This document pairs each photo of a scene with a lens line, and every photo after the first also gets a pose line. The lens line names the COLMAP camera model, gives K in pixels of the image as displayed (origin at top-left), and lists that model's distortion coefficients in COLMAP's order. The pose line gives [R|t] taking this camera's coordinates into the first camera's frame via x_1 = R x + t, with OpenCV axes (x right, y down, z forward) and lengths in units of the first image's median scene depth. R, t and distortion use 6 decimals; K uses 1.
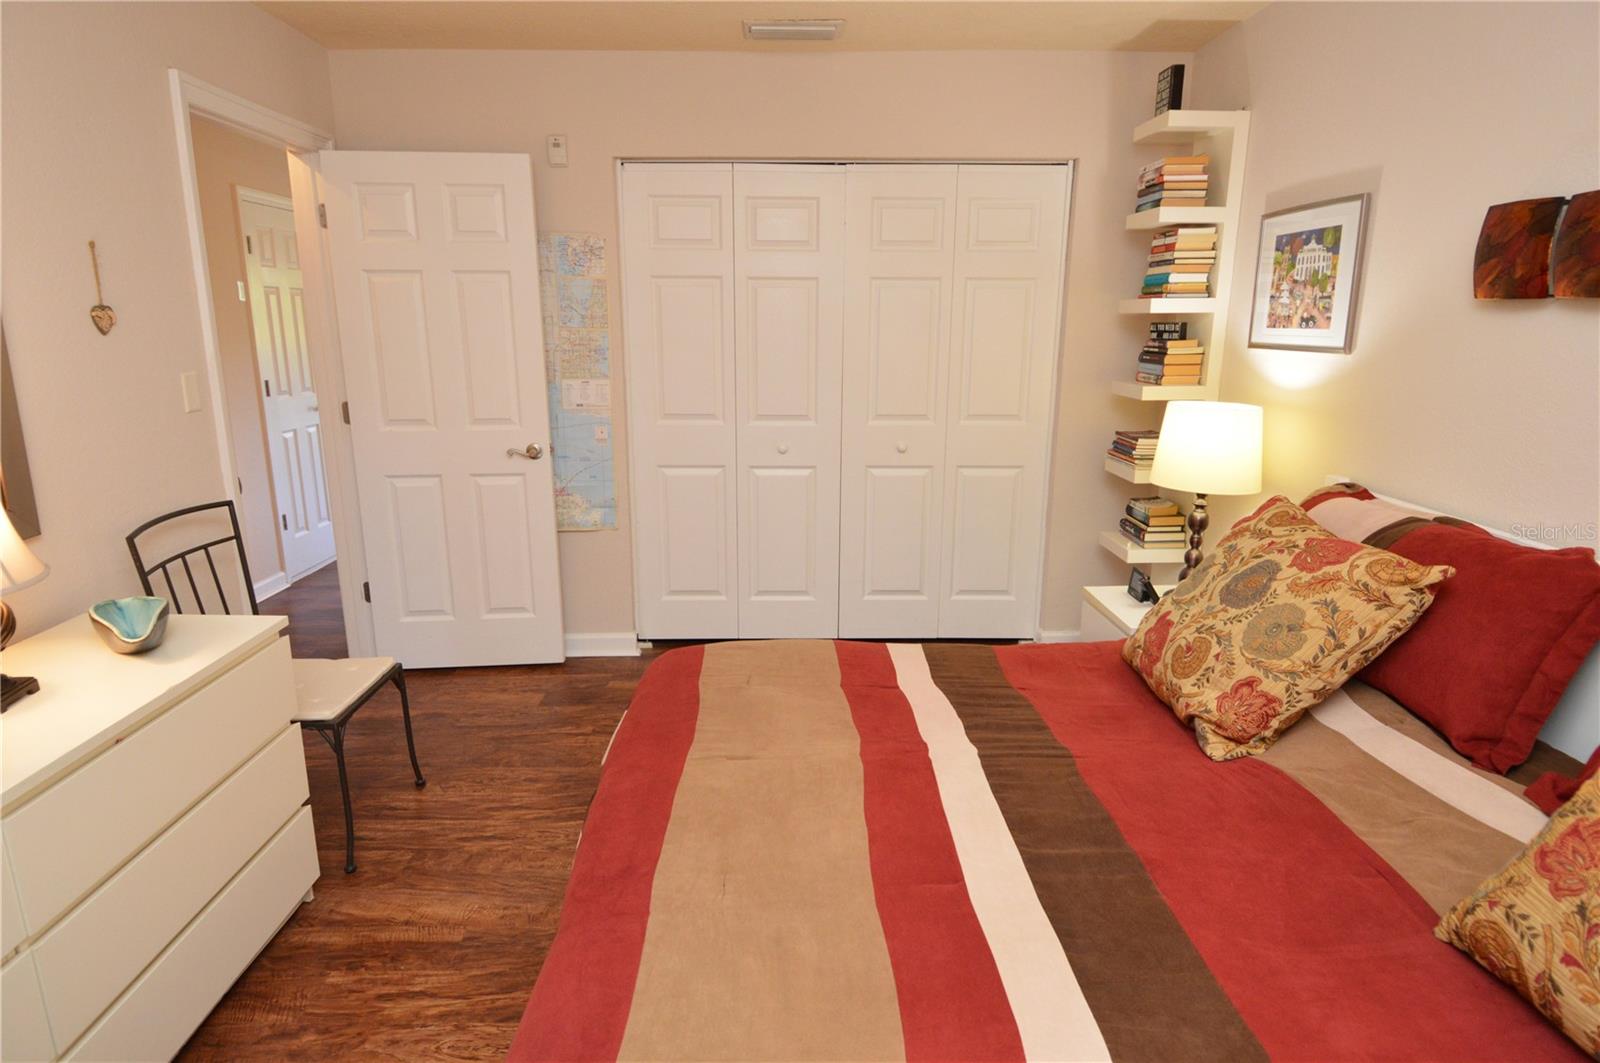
lens RADIAL K [[868.0, 0, 800.9], [0, 868.0, 520.6], [0, 0, 1]] dist [0.022667, -0.032164]
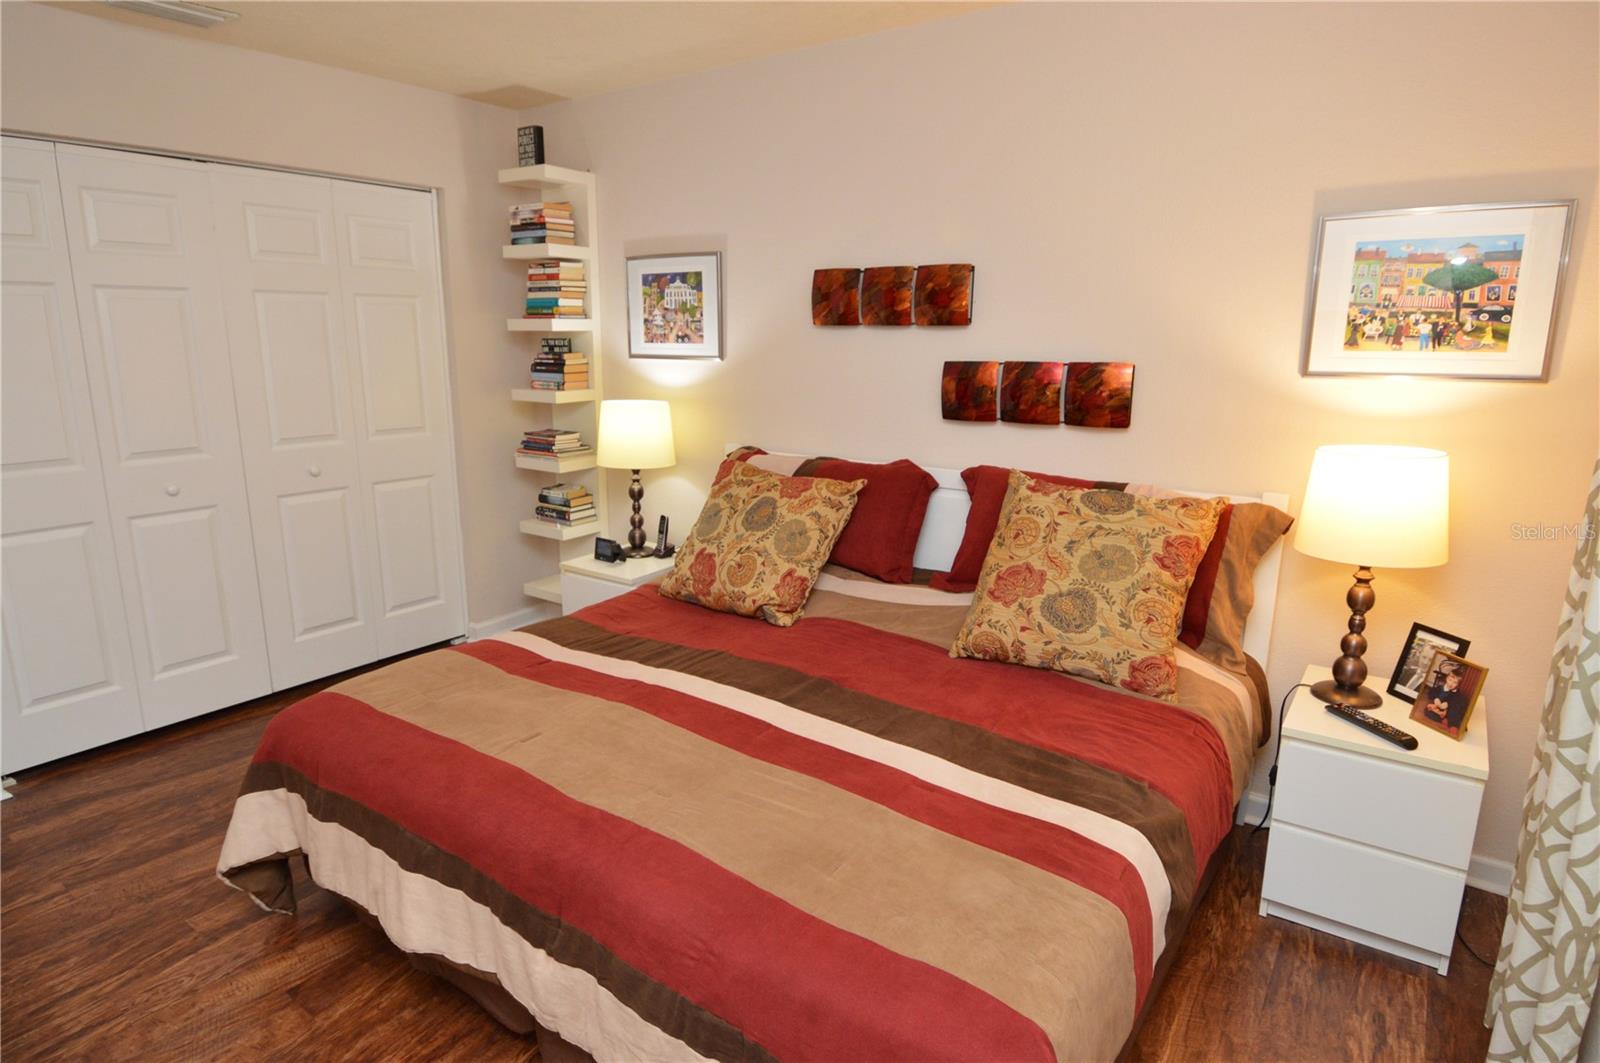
lens RADIAL K [[882.7, 0, 780.7], [0, 882.7, 535.6], [0, 0, 1]] dist [0.025867, -0.038071]
pose [[0.599571, -0.178867, 0.780078, -0.536959], [0.178529, 0.980036, 0.087498, -0.015003], [-0.780155, 0.086806, 0.619534, 0.025940]]
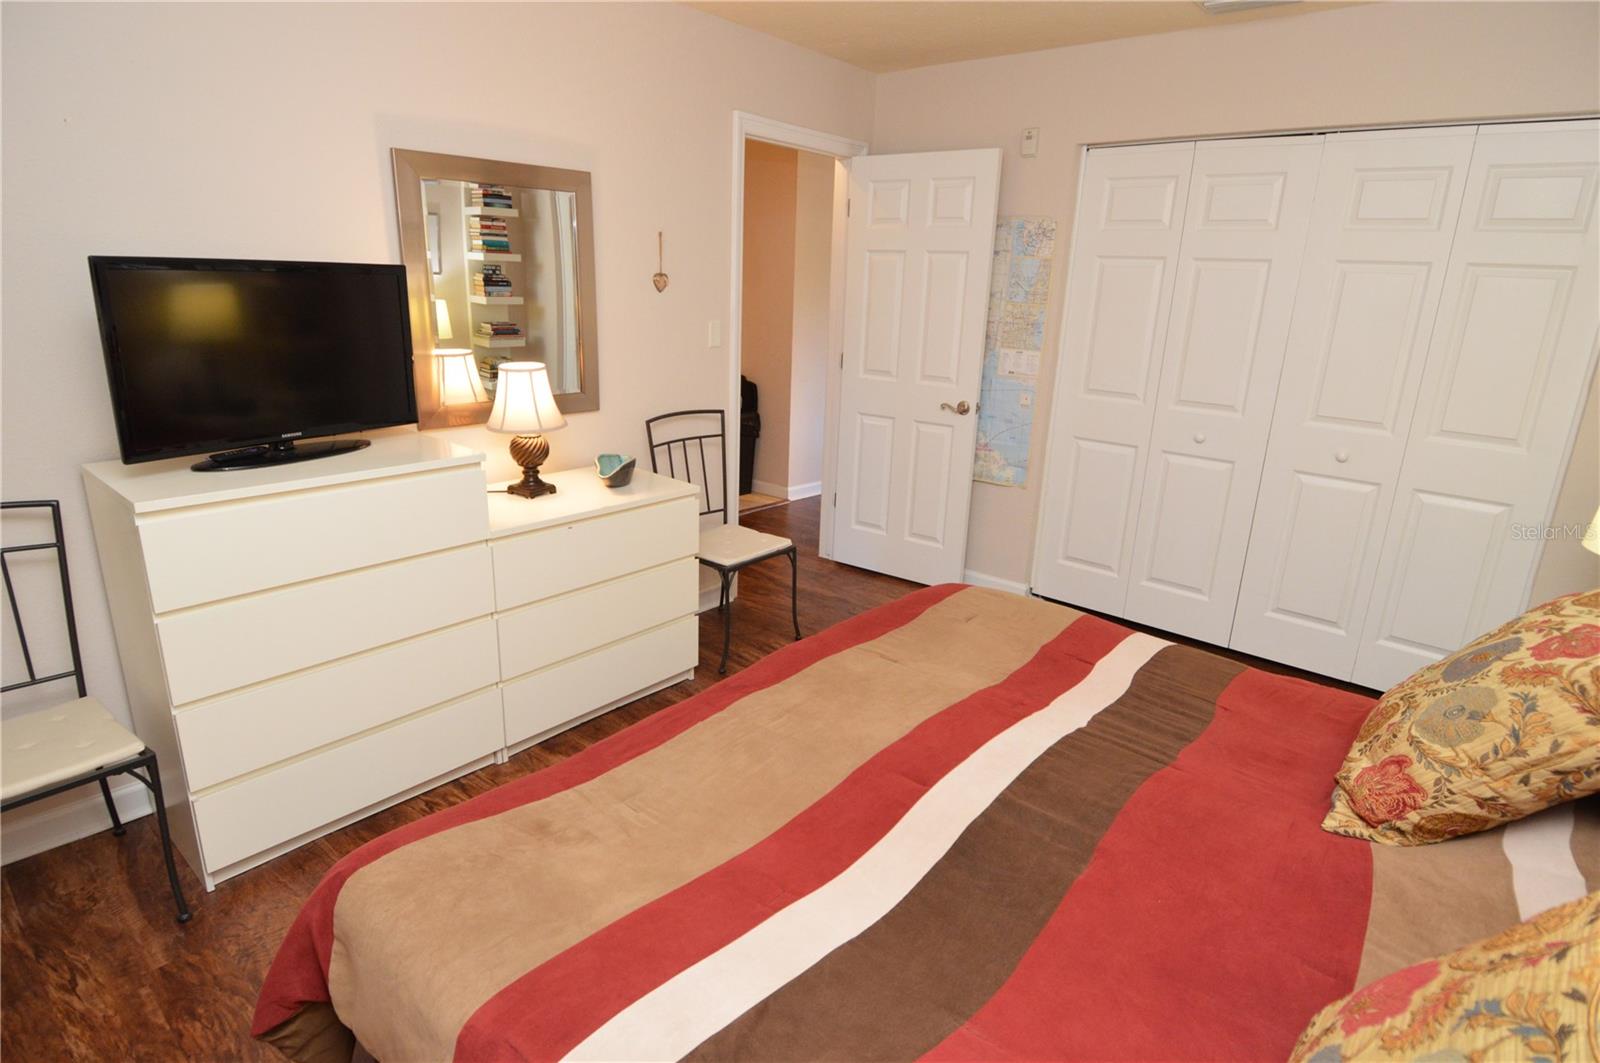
lens RADIAL K [[847.1, 0, 809.1], [0, 847.1, 525.3], [0, 0, 1]] dist [0.022011, -0.033860]
pose [[0.746642, 0.210315, -0.631105, 0.423226], [-0.184680, 0.976948, 0.107077, -0.013982], [0.639077, 0.036604, 0.768272, 0.001375]]
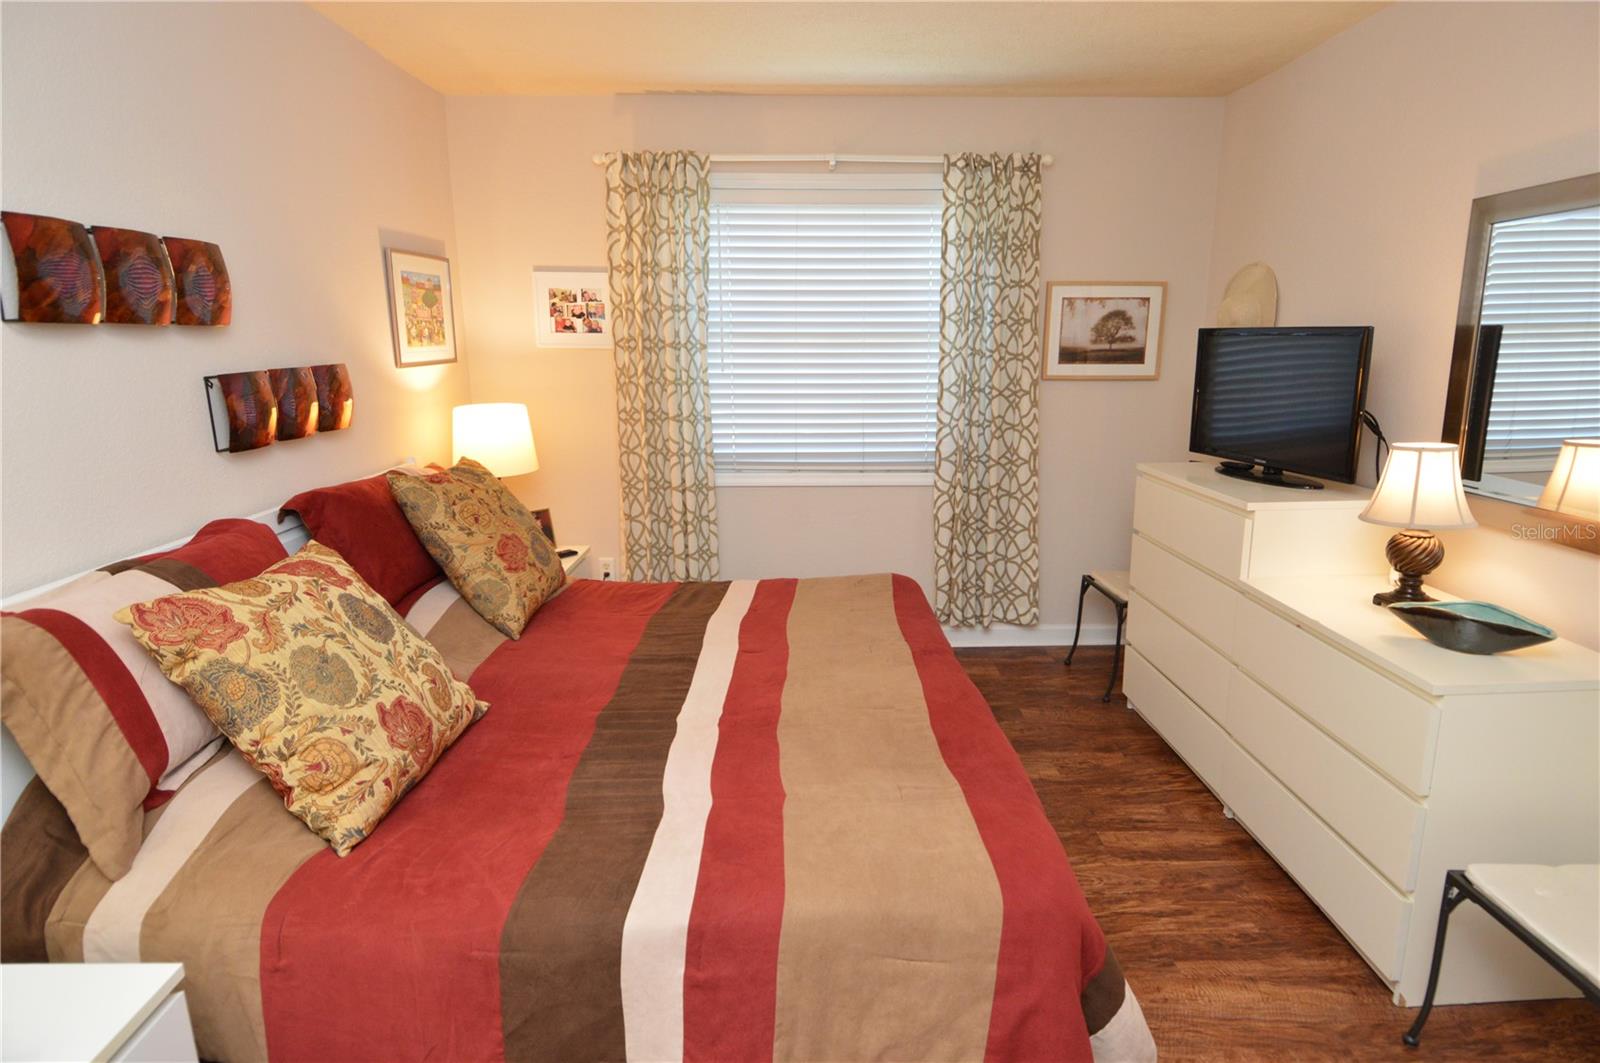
lens RADIAL K [[847.1, 0, 809.1], [0, 847.1, 525.3], [0, 0, 1]] dist [0.022011, -0.033860]
pose [[-0.999961, 0.002595, 0.008500, 0.015360], [0.006018, 0.901517, 0.432701, -0.343657], [-0.006540, 0.432735, -0.901497, 1.463933]]
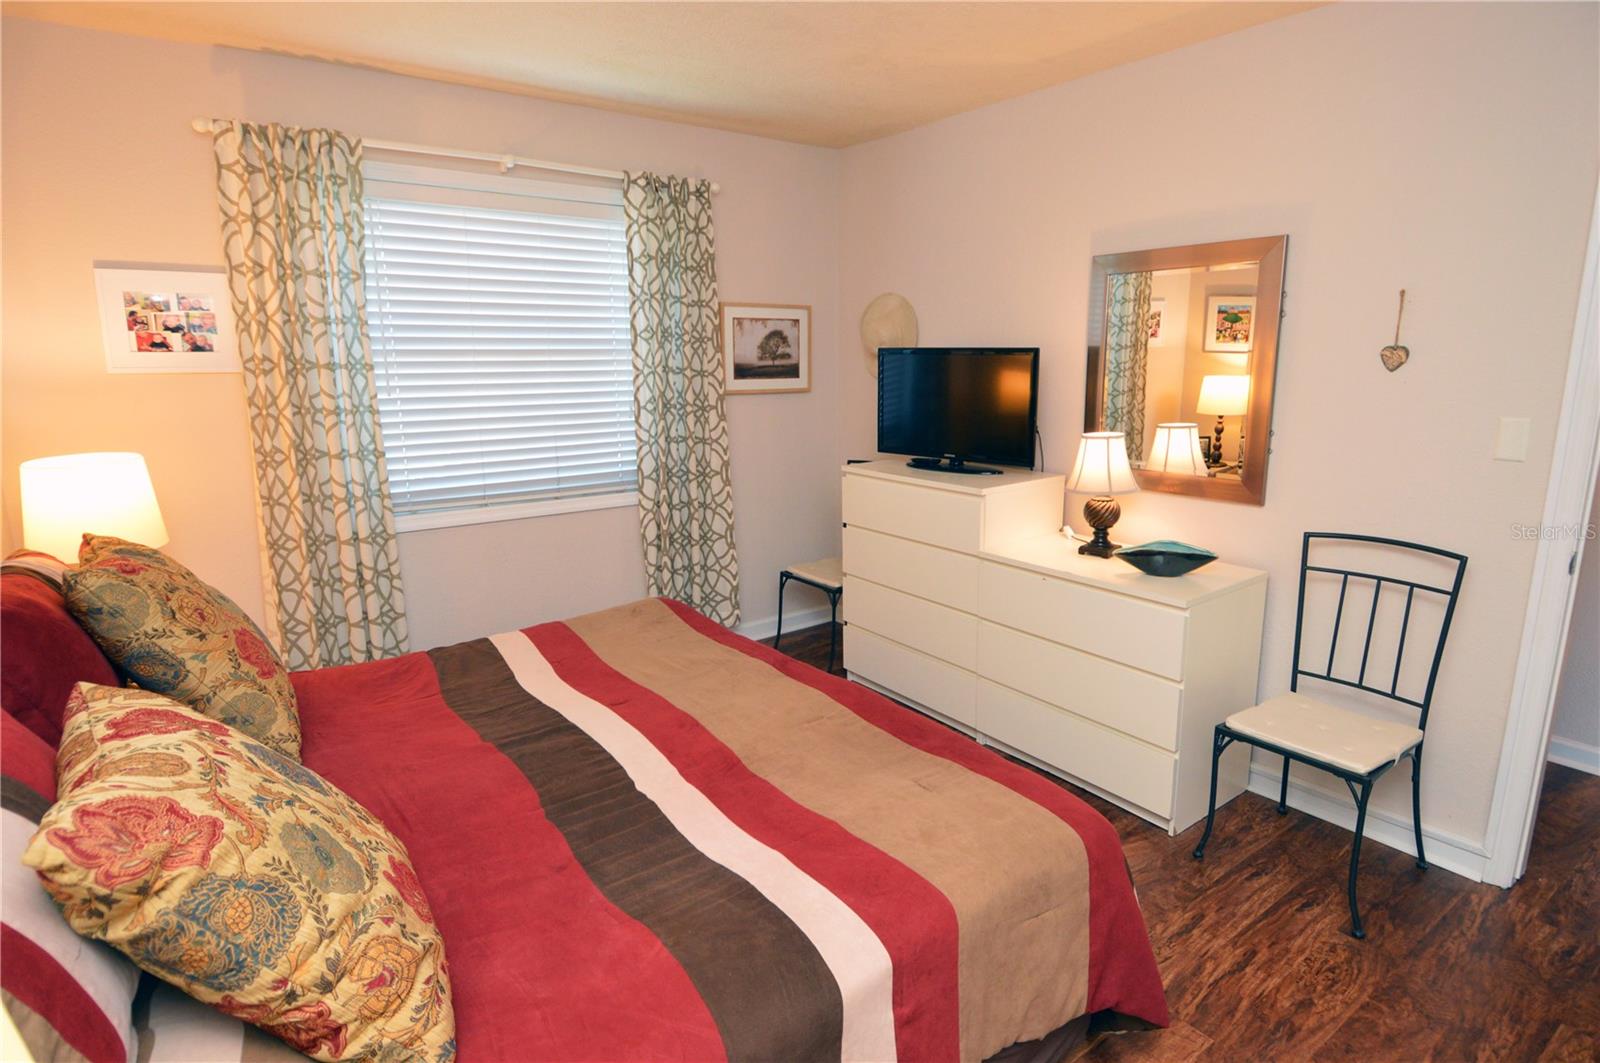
lens RADIAL K [[847.1, 0, 809.1], [0, 847.1, 525.3], [0, 0, 1]] dist [0.022011, -0.033860]
pose [[-0.816877, 0.122851, -0.563578, 0.433305], [-0.127198, 0.914638, 0.383742, -0.327739], [0.562613, 0.385156, -0.731520, 1.331502]]
